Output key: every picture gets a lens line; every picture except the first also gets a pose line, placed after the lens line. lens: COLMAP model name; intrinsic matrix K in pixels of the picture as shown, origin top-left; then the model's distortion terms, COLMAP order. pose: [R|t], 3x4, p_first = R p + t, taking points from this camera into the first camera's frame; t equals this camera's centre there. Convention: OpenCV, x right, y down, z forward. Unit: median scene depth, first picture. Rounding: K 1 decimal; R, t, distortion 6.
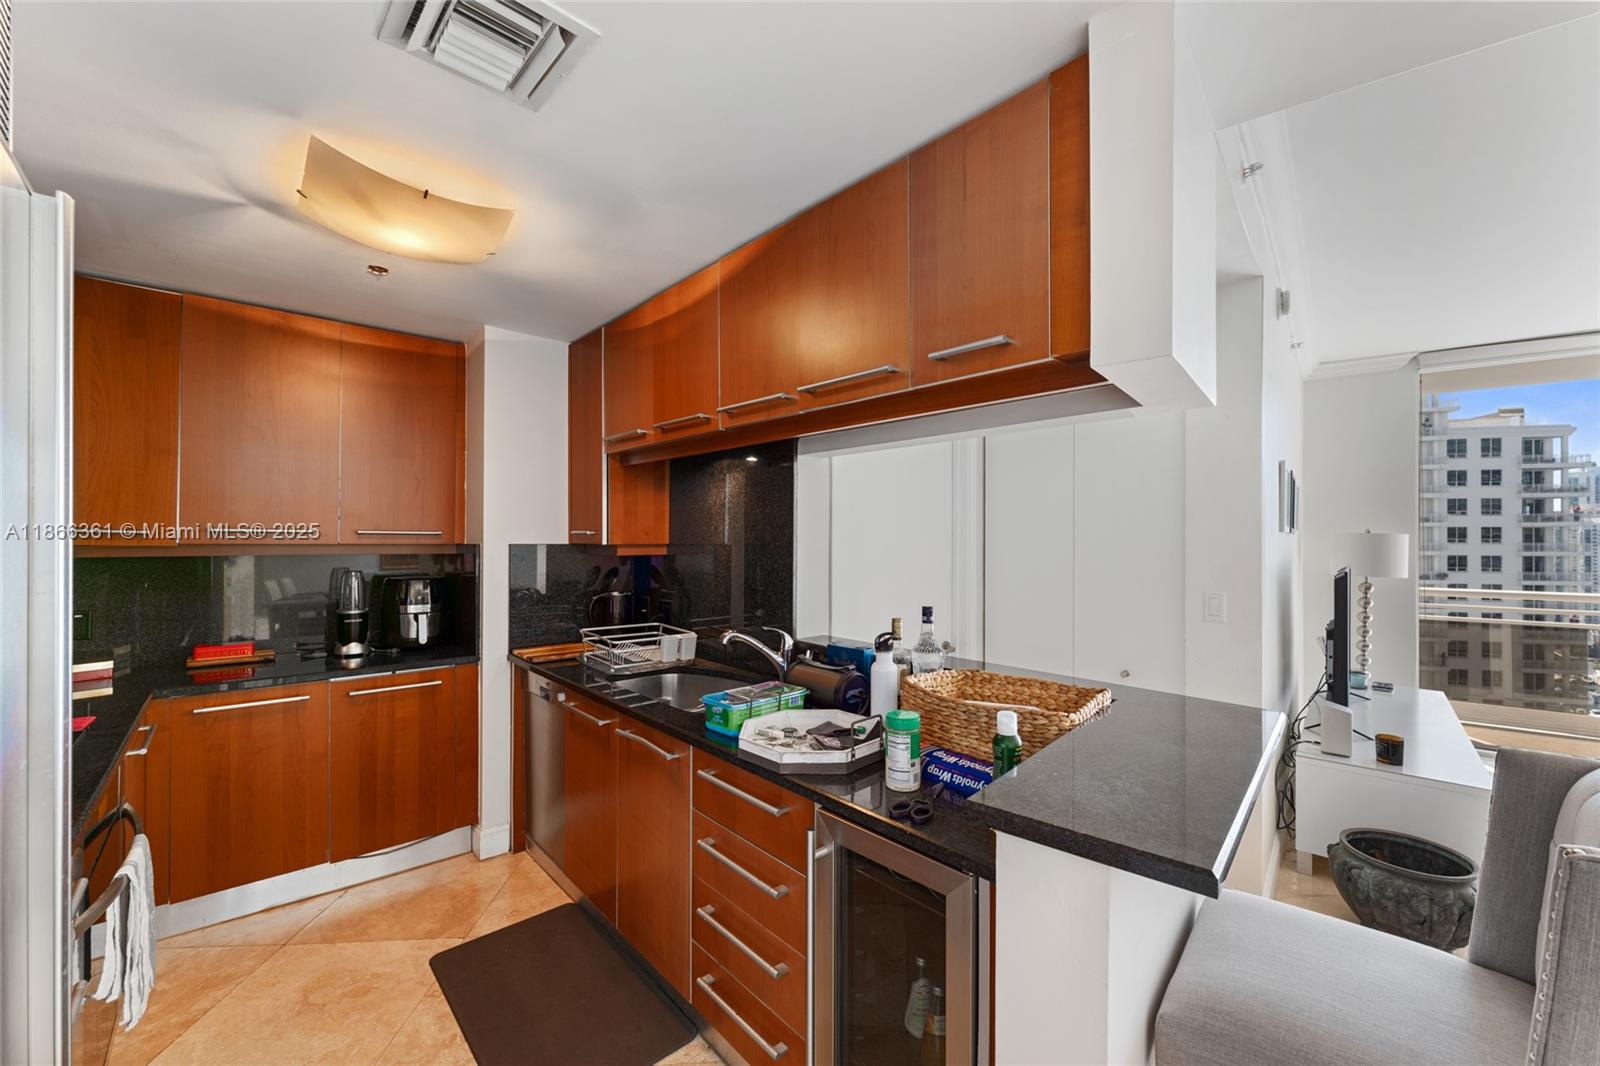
lens RADIAL K [[635.2, 0, 797.1], [0, 635.2, 534.3], [0, 0, 1]] dist [-0.000607, 0.000783]
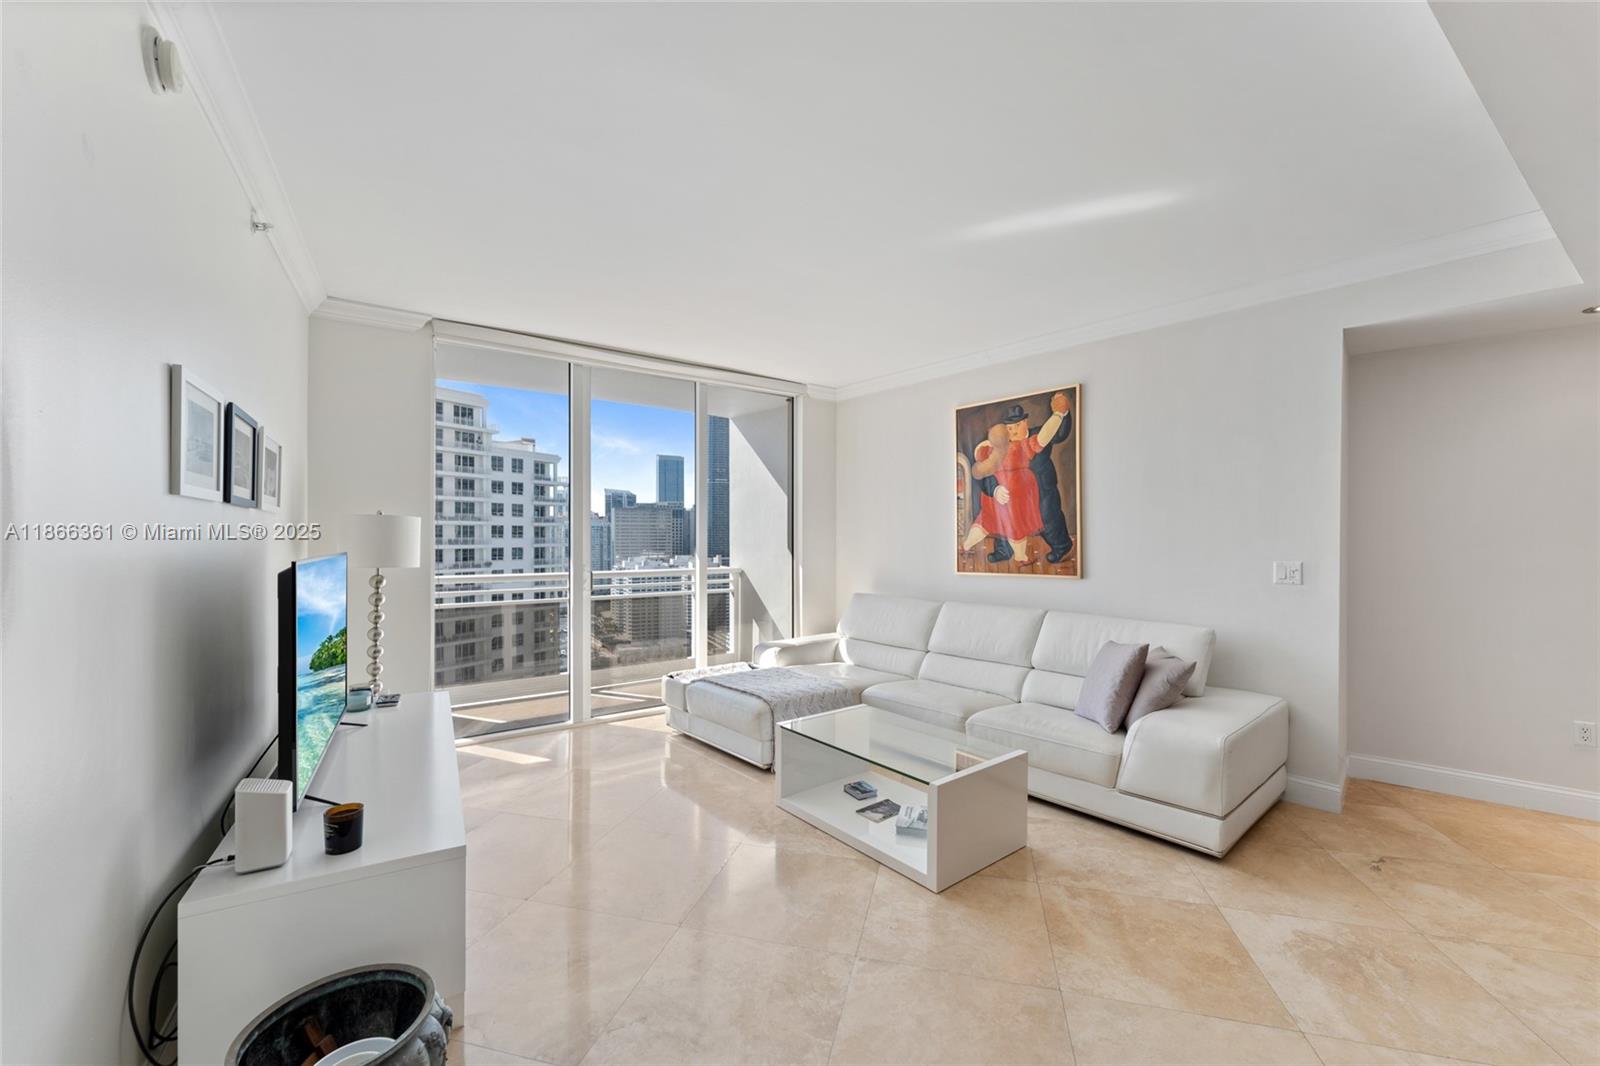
lens RADIAL K [[639.6, 0, 799.4], [0, 639.6, 539.9], [0, 0, 1]] dist [0.000410, 0.000115]
pose [[0.321936, -0.007512, 0.946732, 0.420152], [-0.005848, 0.999934, 0.009923, 0.027642], [-0.946743, -0.008731, 0.321871, 0.313782]]
